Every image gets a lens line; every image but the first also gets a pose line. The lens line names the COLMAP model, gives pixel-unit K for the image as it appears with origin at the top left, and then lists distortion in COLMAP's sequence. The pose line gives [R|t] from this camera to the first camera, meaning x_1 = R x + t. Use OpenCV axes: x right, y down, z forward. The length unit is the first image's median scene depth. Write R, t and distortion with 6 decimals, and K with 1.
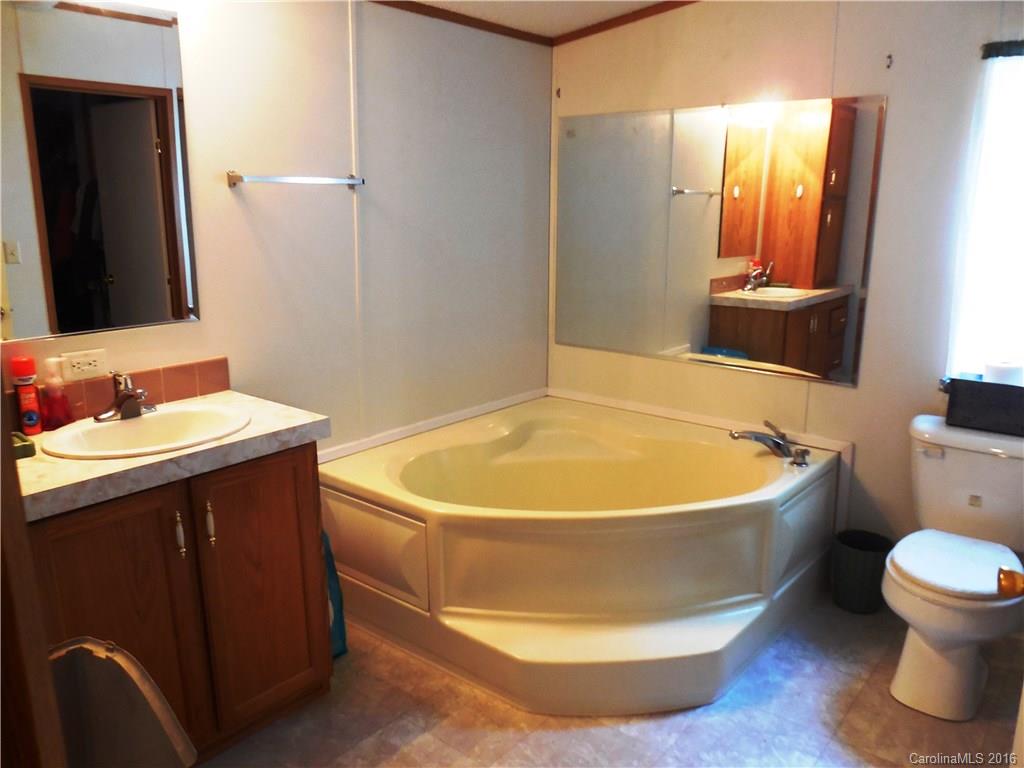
lens RADIAL K [[776.4, 0, 512.0], [0, 776.4, 384.0], [0, 0, 1]] dist [-0.104359, 0.138293]
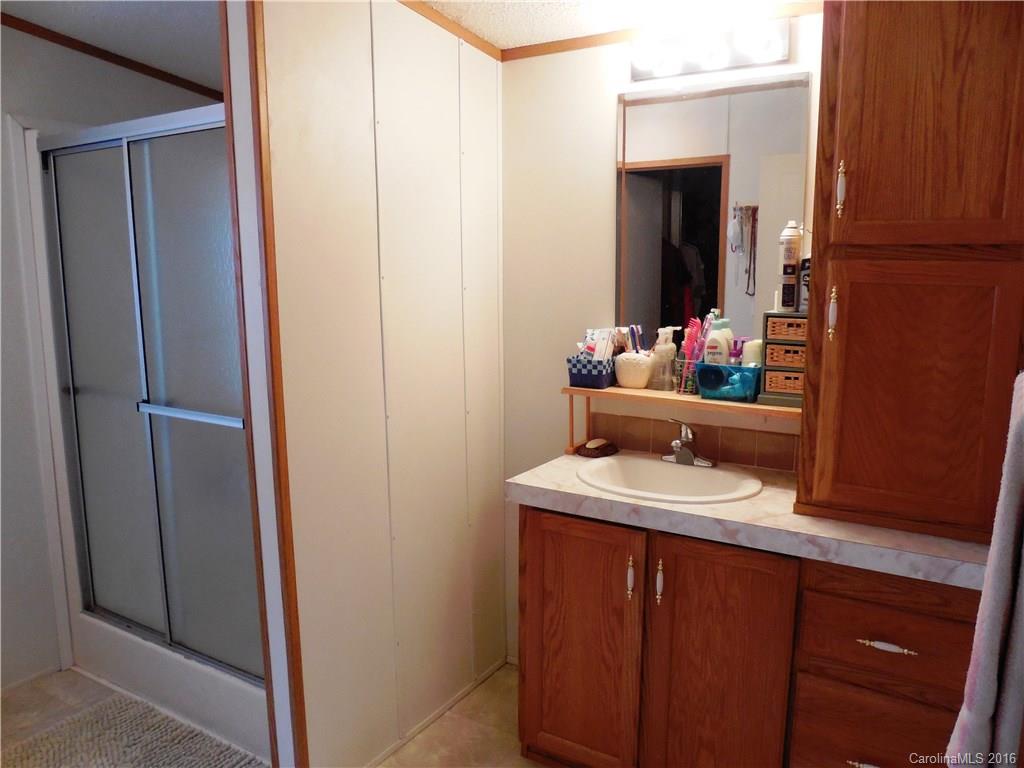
lens RADIAL K [[776.4, 0, 512.0], [0, 776.4, 384.0], [0, 0, 1]] dist [-0.104359, 0.138293]
pose [[0.118836, 0.151135, -0.981344, 0.541483], [-0.216770, 0.968456, 0.122900, -0.154446], [0.968963, 0.198121, 0.147849, 0.636186]]
